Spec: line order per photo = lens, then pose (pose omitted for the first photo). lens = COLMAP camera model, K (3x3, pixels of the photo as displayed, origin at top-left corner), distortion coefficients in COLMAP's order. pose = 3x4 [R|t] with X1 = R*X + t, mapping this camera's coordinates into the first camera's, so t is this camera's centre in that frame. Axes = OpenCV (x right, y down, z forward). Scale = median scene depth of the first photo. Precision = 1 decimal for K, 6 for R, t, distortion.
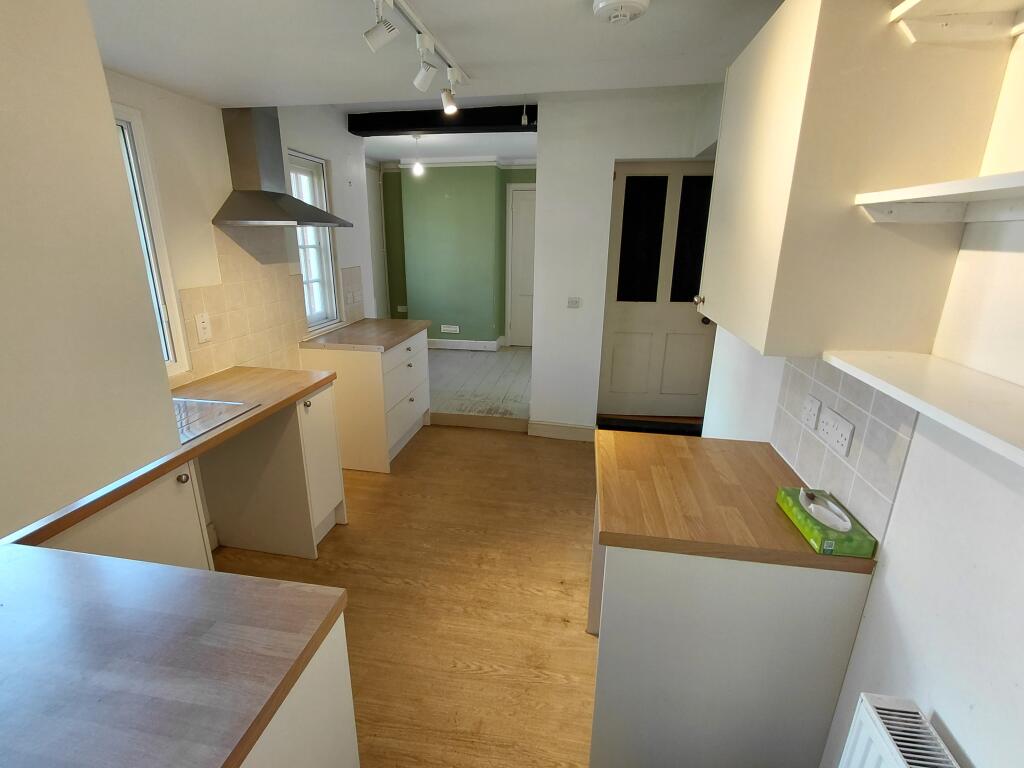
lens RADIAL K [[475.4, 0, 511.0], [0, 475.4, 383.1], [0, 0, 1]] dist [0.000493, -0.000106]
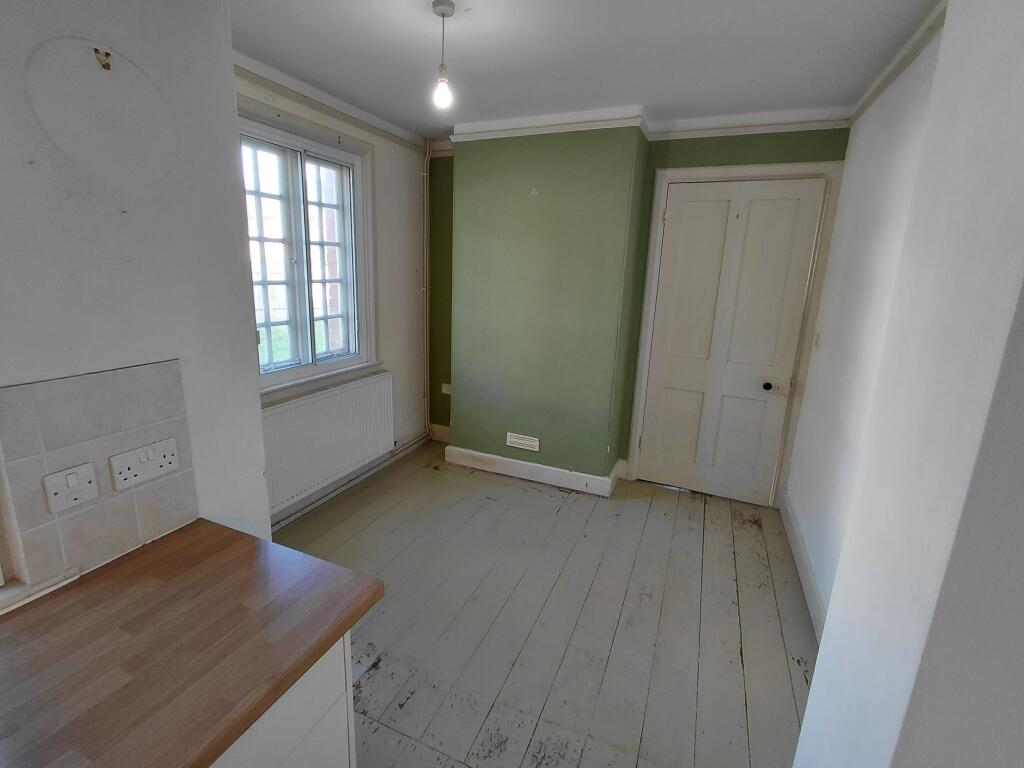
lens RADIAL K [[475.4, 0, 509.8], [0, 475.4, 380.7], [0, 0, 1]] dist [0.000493, -0.000106]
pose [[0.970684, 0.076004, -0.228028, -0.027295], [-0.091533, 0.994094, -0.058304, -0.150011], [0.222250, 0.077467, 0.971907, 0.479347]]
